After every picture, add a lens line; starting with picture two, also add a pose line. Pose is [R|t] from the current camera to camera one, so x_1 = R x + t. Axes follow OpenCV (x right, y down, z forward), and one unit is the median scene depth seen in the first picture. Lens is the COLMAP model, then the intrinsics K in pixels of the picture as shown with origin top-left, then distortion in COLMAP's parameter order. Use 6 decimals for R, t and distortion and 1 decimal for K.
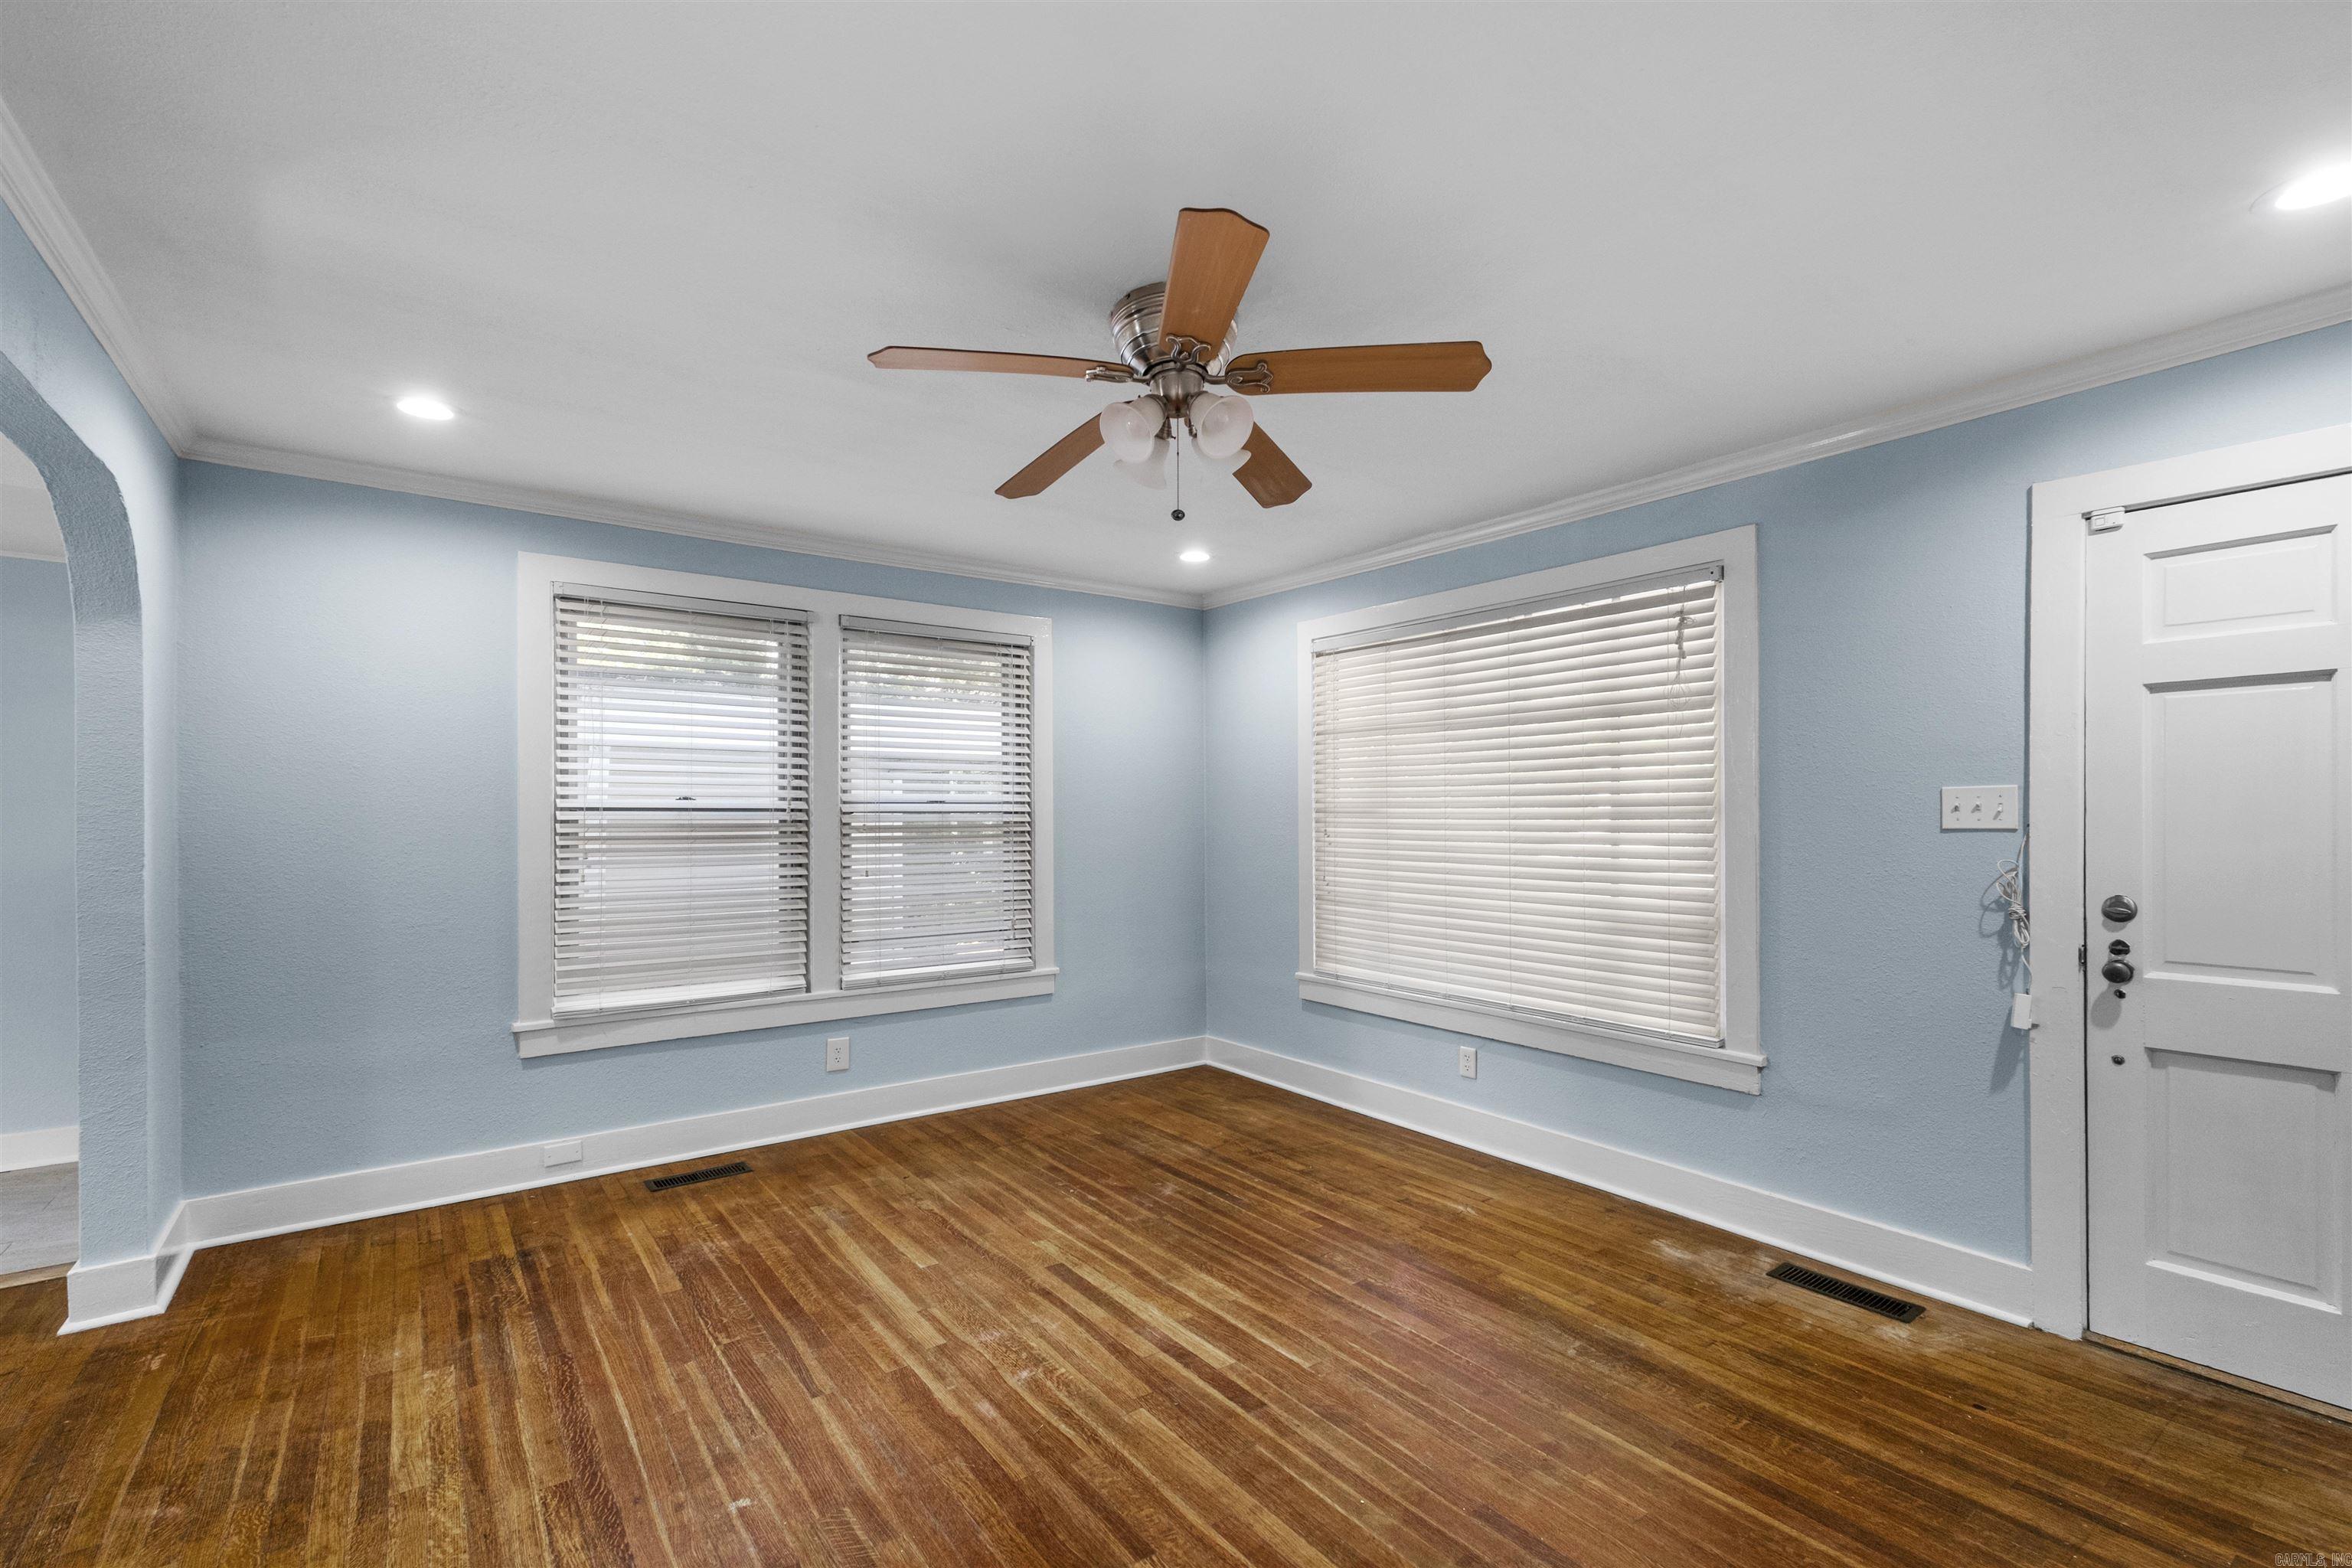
lens RADIAL K [[1015.4, 0, 1167.4], [0, 1015.4, 838.4], [0, 0, 1]] dist [0.010500, -0.000735]
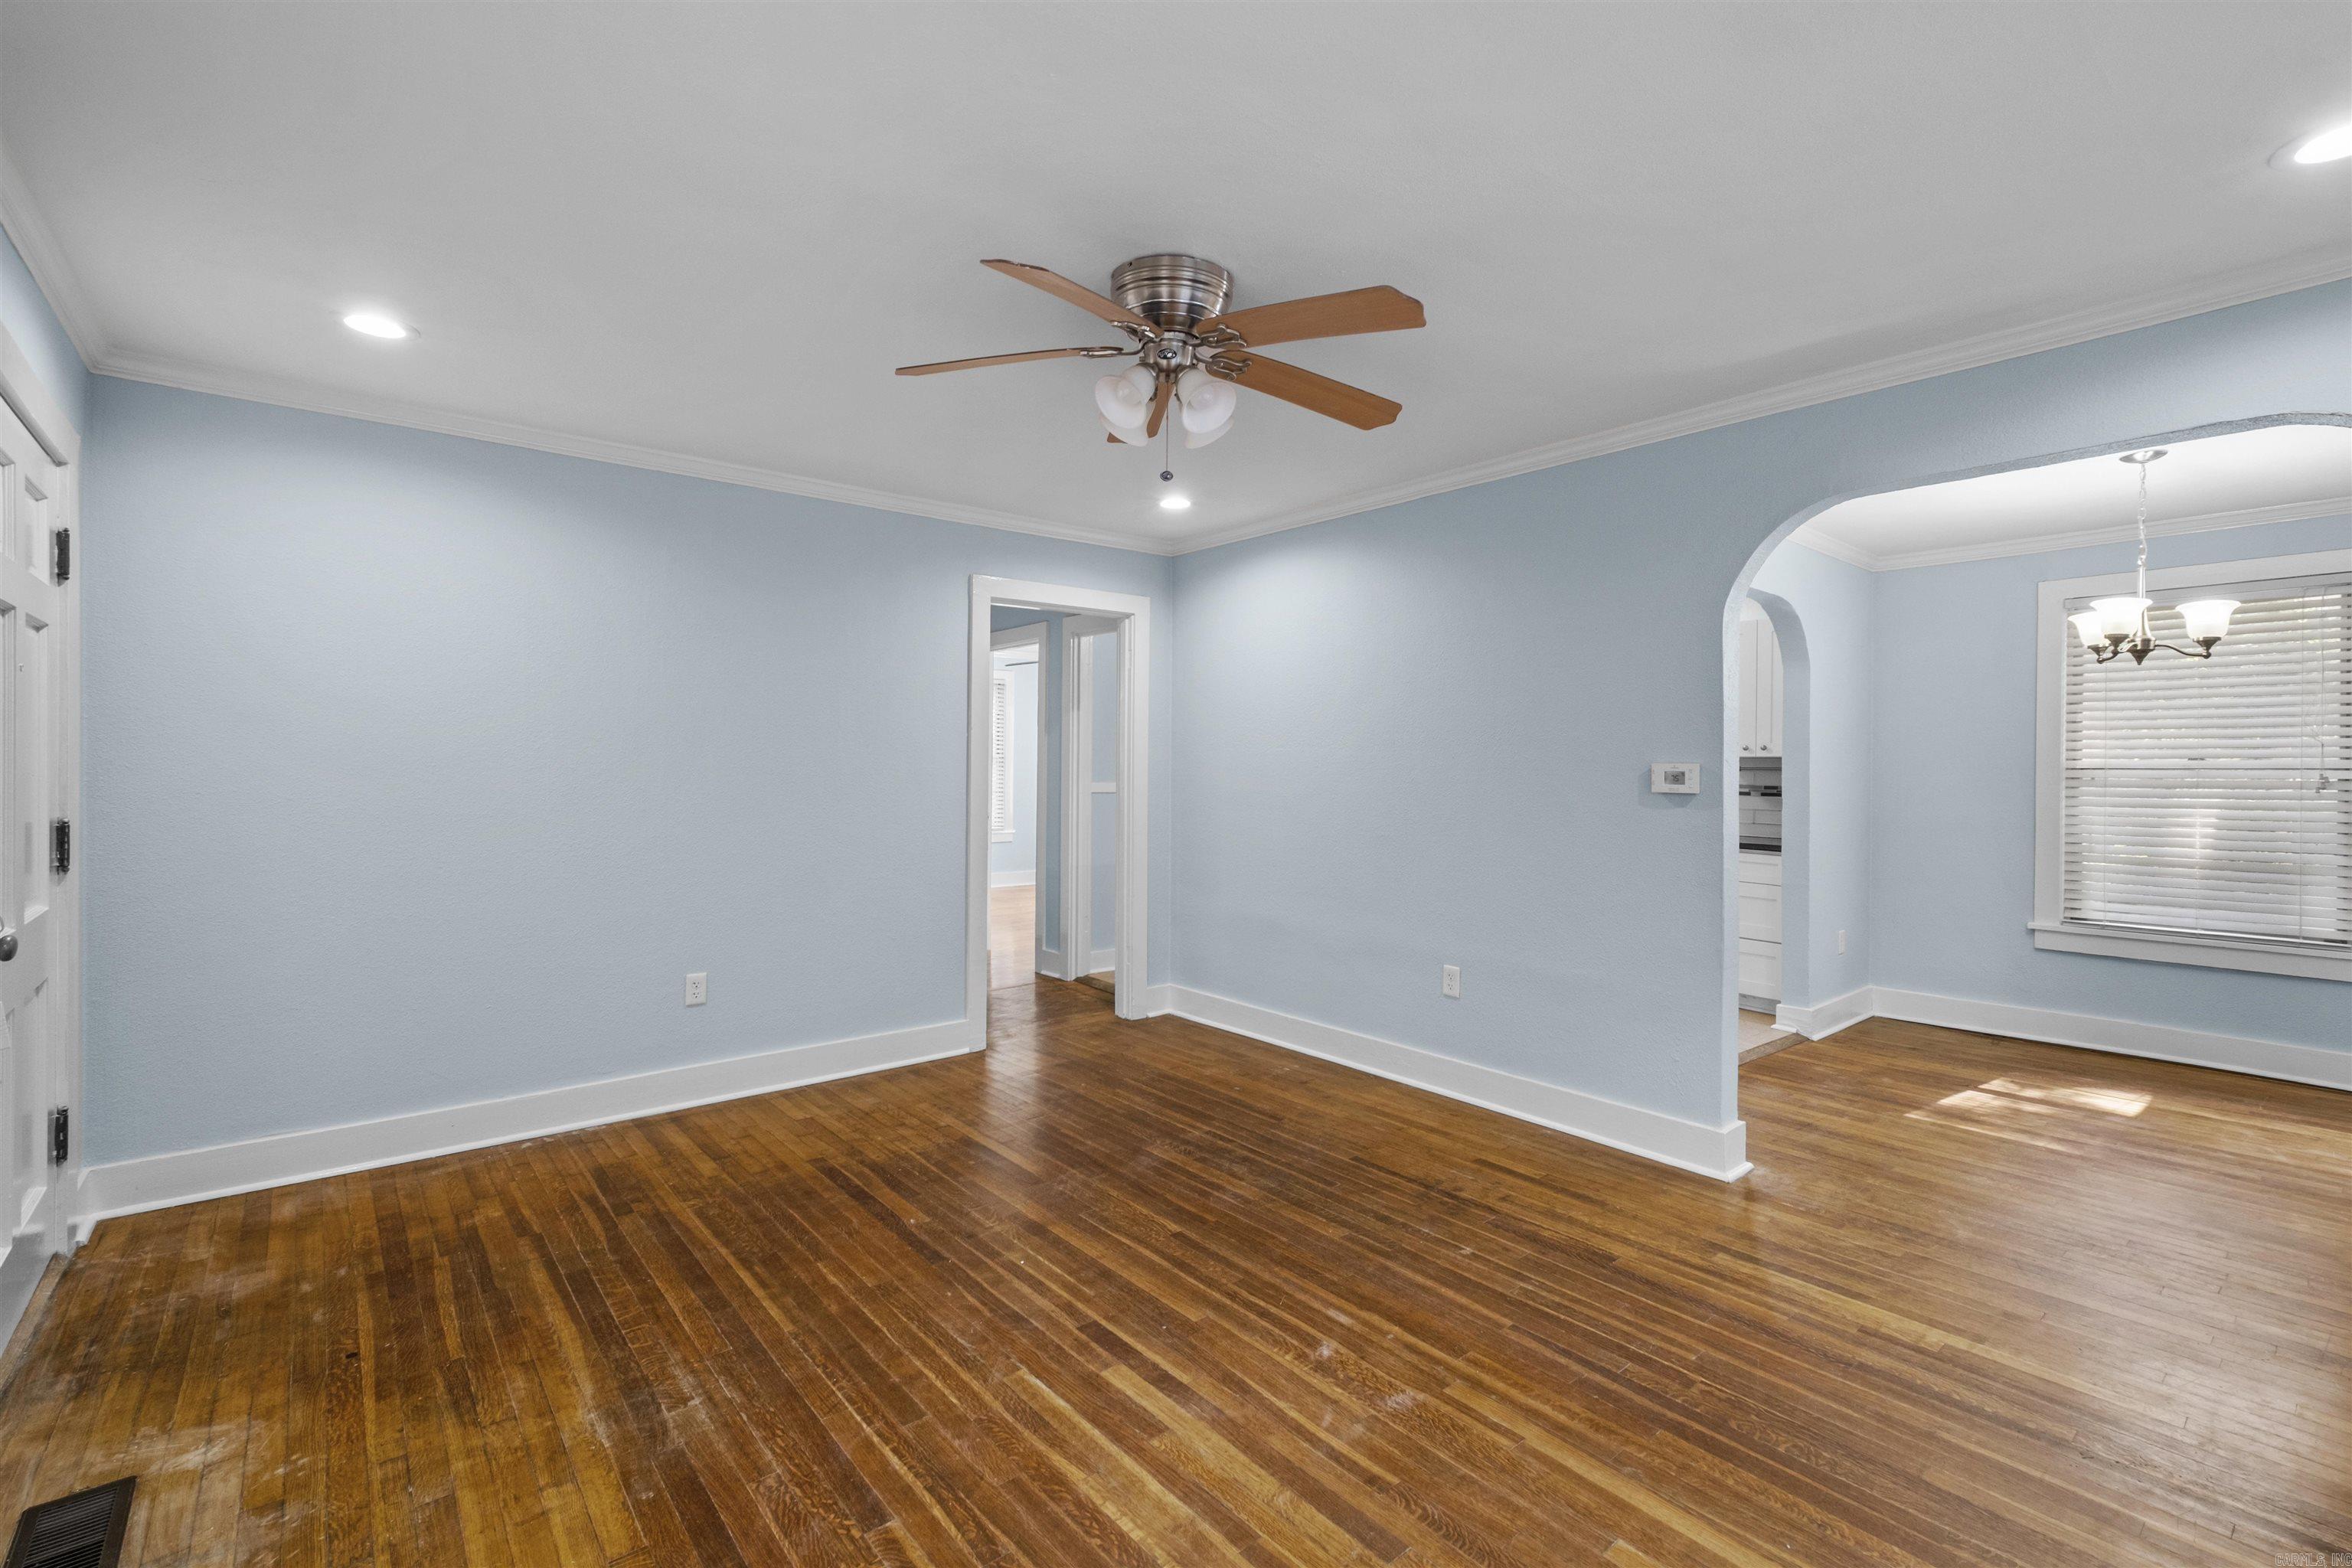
lens RADIAL K [[1015.4, 0, 1163.0], [0, 1015.4, 760.4], [0, 0, 1]] dist [0.010500, -0.000735]
pose [[-0.998509, -0.005155, -0.054347, 0.051922], [-0.006070, 0.999842, 0.016688, -0.031080], [0.054252, 0.016993, -0.998383, 1.527520]]
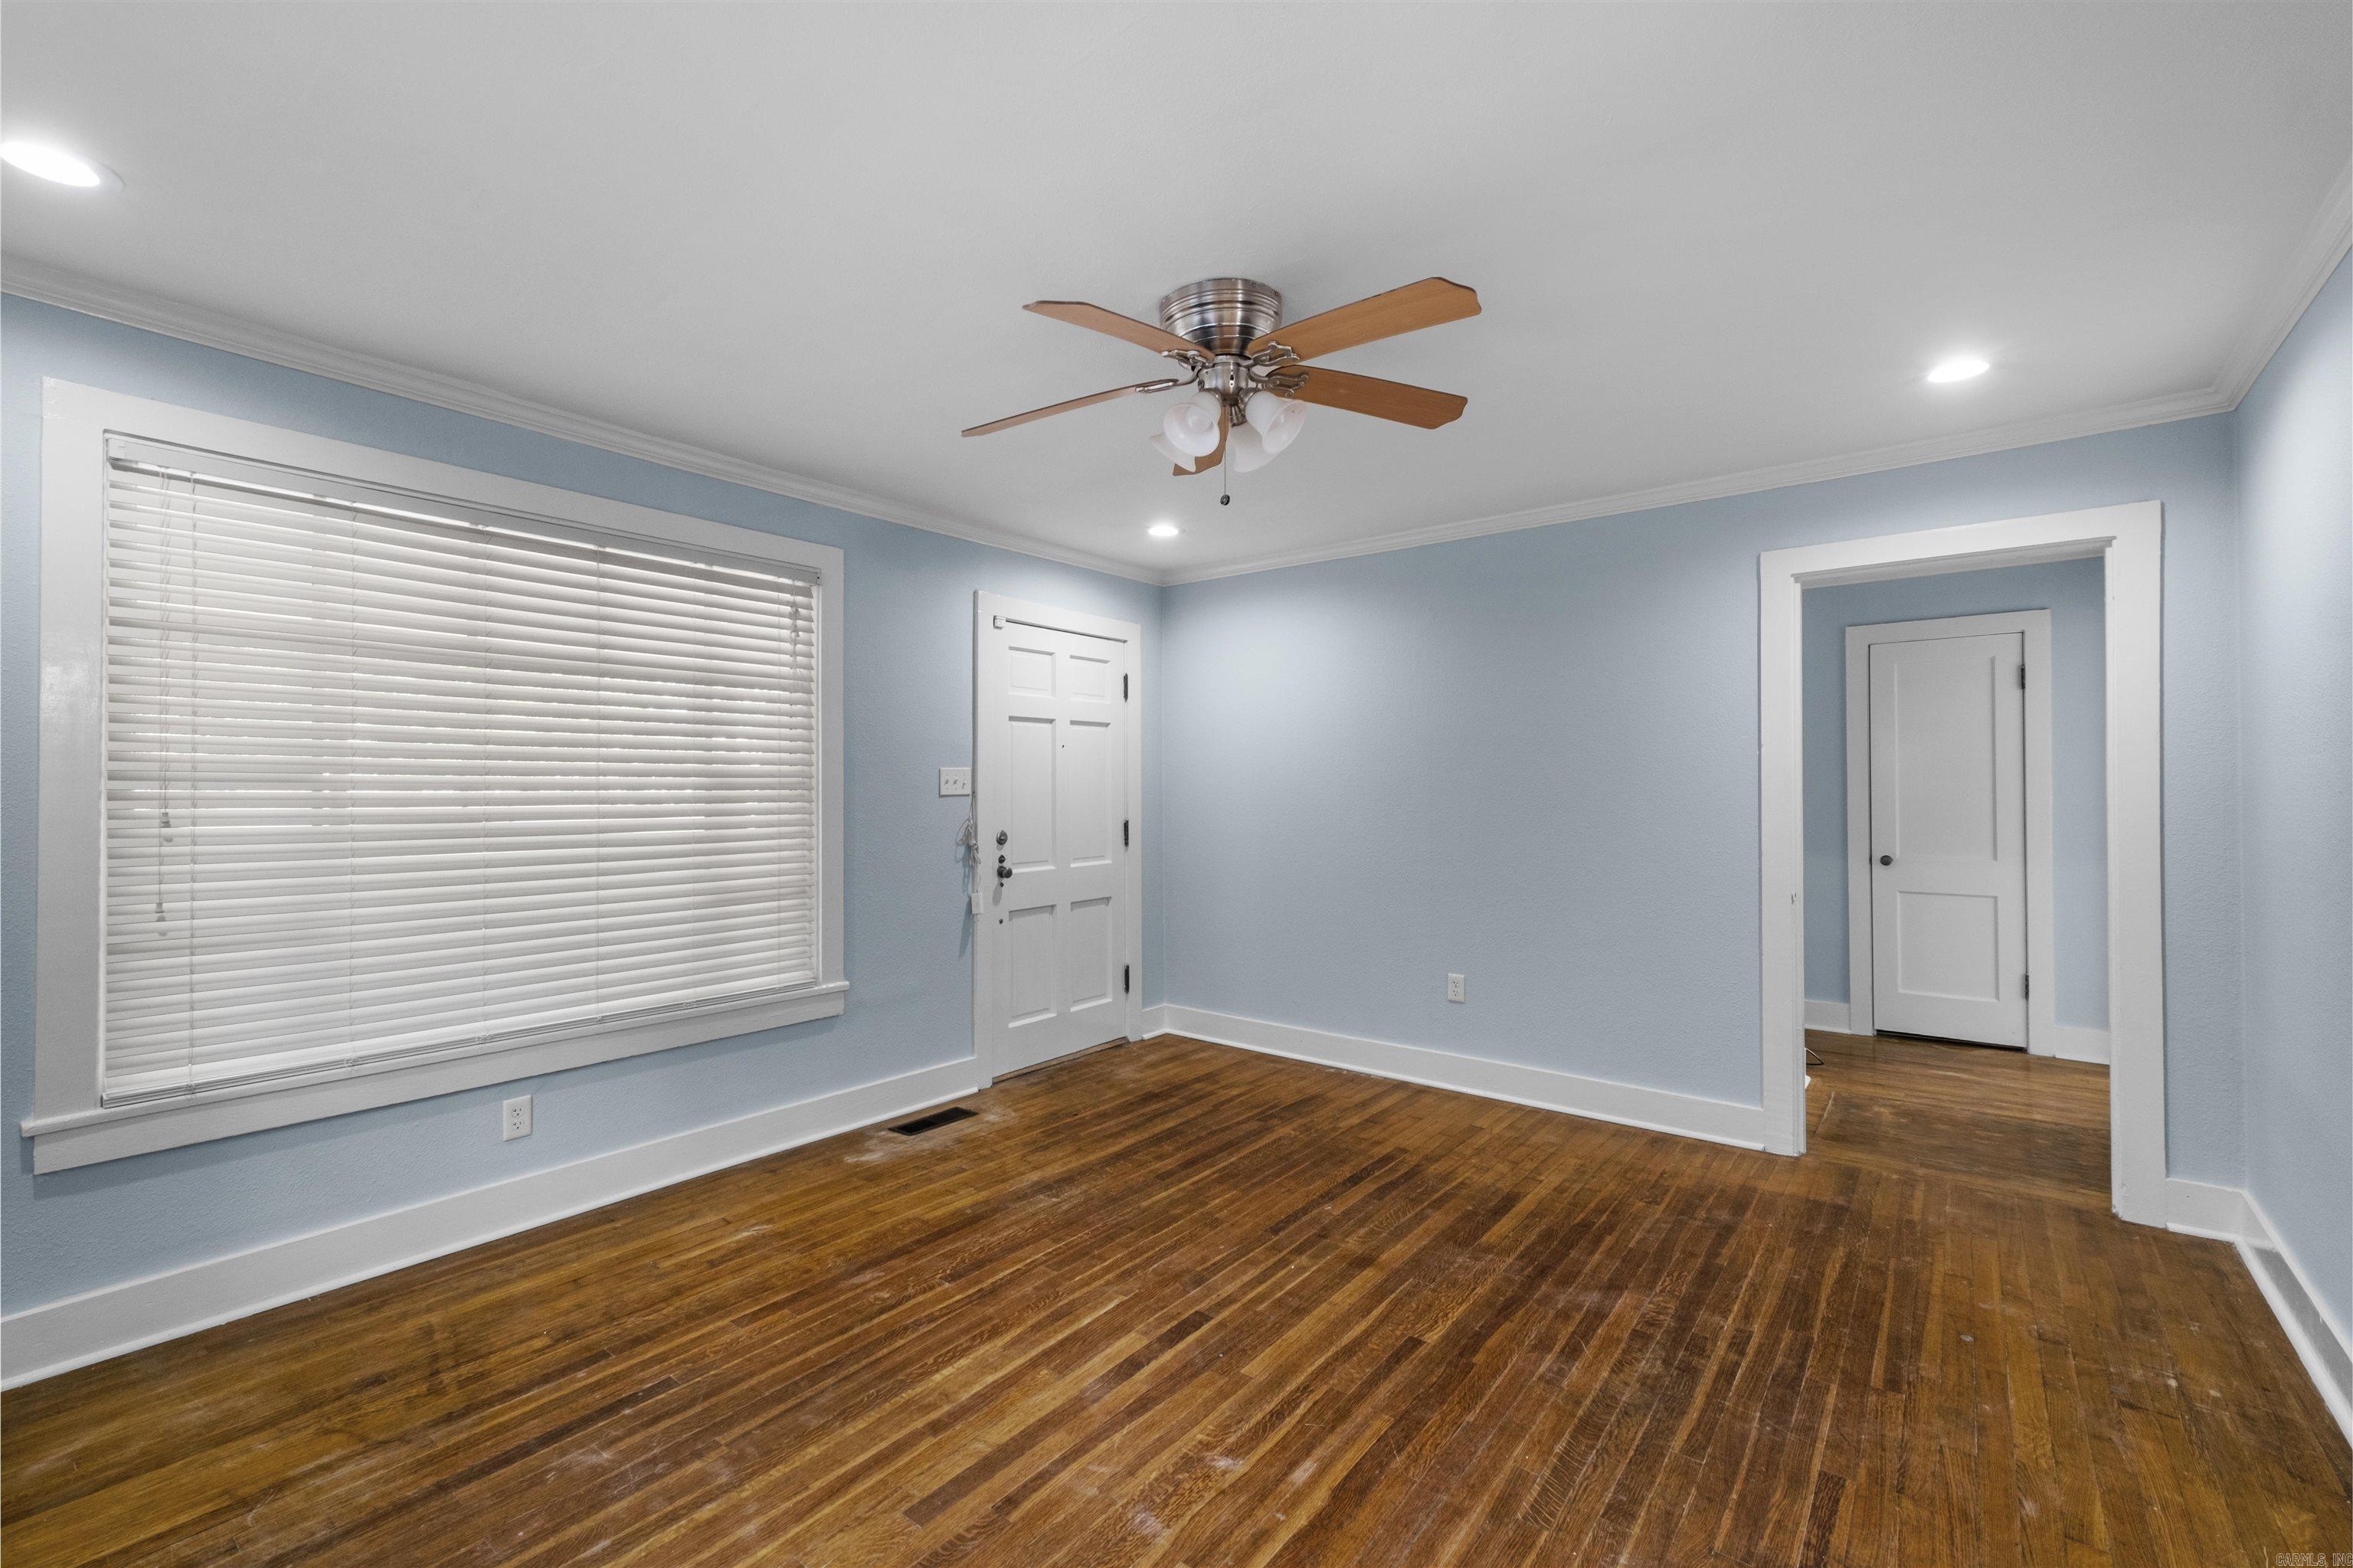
lens RADIAL K [[1015.9, 0, 1152.0], [0, 1015.9, 781.8], [0, 0, 1]] dist [0.010500, -0.000735]
pose [[-0.255018, 0.007758, 0.966905, -0.729883], [0.024300, 0.999703, -0.001613, -0.016283], [-0.966631, 0.023085, -0.255131, 0.990016]]
